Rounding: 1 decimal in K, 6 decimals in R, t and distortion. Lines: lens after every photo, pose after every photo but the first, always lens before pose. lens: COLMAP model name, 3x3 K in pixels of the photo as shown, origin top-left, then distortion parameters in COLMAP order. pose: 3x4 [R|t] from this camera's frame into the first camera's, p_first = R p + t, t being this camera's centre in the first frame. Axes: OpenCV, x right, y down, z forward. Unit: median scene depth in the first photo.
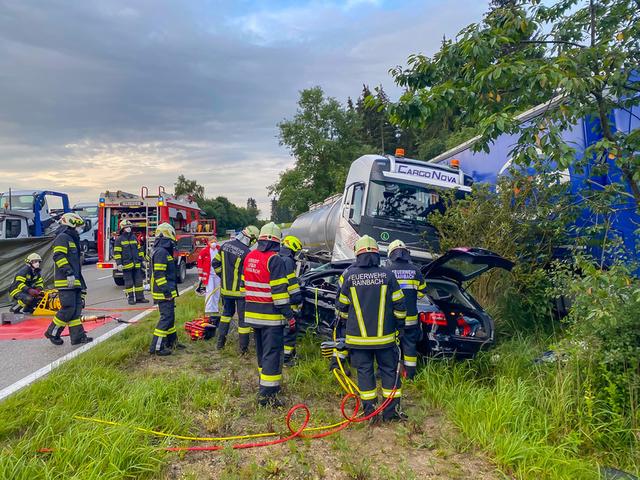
lens RADIAL K [[458.6, 0, 319.2], [0, 458.6, 239.0], [0, 0, 1]] dist [0.000402, -0.003912]
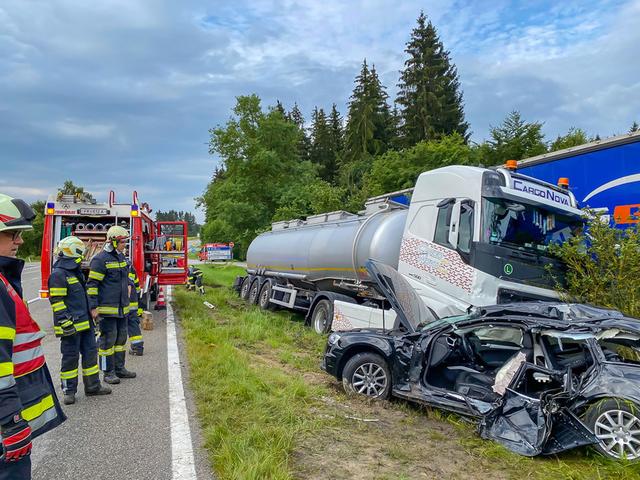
lens RADIAL K [[458.6, 0, 319.2], [0, 458.6, 239.0], [0, 0, 1]] dist [0.000402, -0.003912]
pose [[0.971683, 0.031296, 0.234206, -0.227164], [-0.022620, 0.998958, -0.039639, -0.012074], [-0.235203, 0.033219, 0.971378, 0.199965]]
